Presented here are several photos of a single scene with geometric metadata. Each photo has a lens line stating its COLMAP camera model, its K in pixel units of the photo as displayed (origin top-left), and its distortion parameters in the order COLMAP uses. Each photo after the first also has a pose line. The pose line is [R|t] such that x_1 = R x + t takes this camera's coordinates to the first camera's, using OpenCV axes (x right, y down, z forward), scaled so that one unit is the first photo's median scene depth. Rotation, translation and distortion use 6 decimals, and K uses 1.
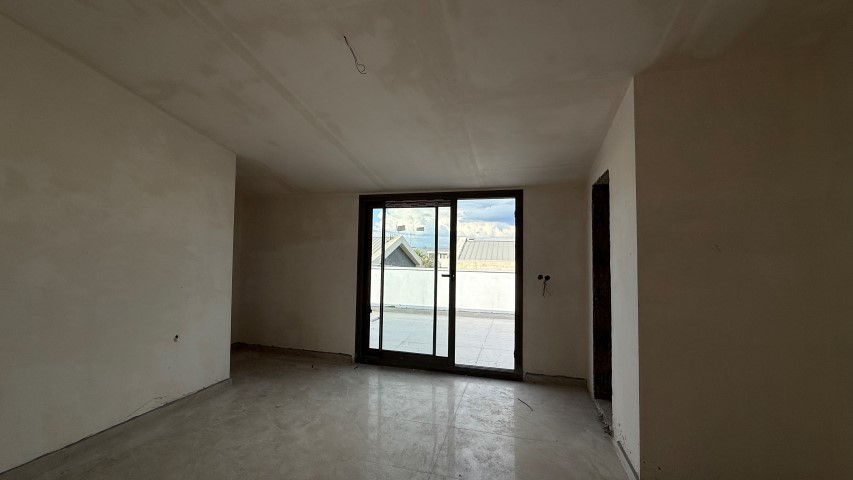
lens RADIAL K [[348.2, 0, 426.5], [0, 348.2, 240.0], [0, 0, 1]] dist [-0.000385, -0.000003]
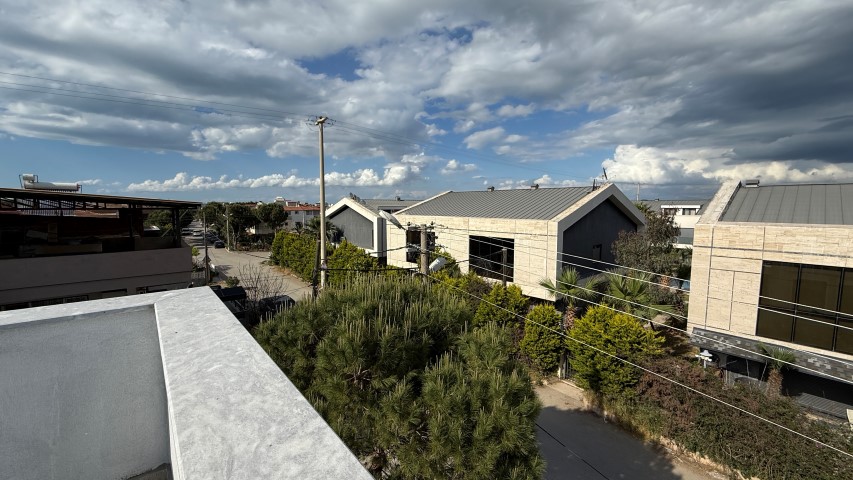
lens RADIAL K [[348.2, 0, 426.5], [0, 348.2, 240.0], [0, 0, 1]] dist [-0.000385, -0.000003]
pose [[0.820273, 0.040652, -0.570525, 0.023205], [0.033303, 0.992384, 0.118592, 0.004695], [0.571002, -0.116278, 0.812673, 0.246281]]
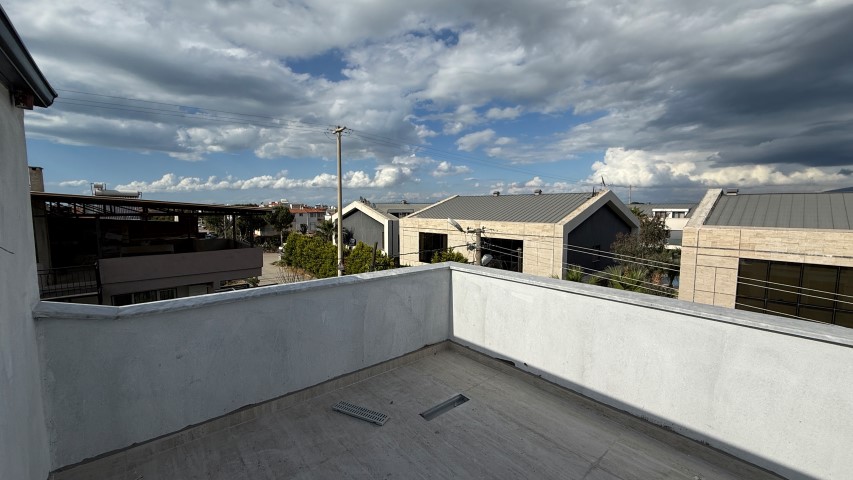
lens RADIAL K [[348.2, 0, 426.5], [0, 348.2, 240.0], [0, 0, 1]] dist [-0.000385, -0.000003]
pose [[0.833727, 0.037255, -0.550918, 0.016650], [0.031163, 0.992956, 0.114308, -0.004611], [0.551296, -0.112470, 0.826694, 0.156865]]
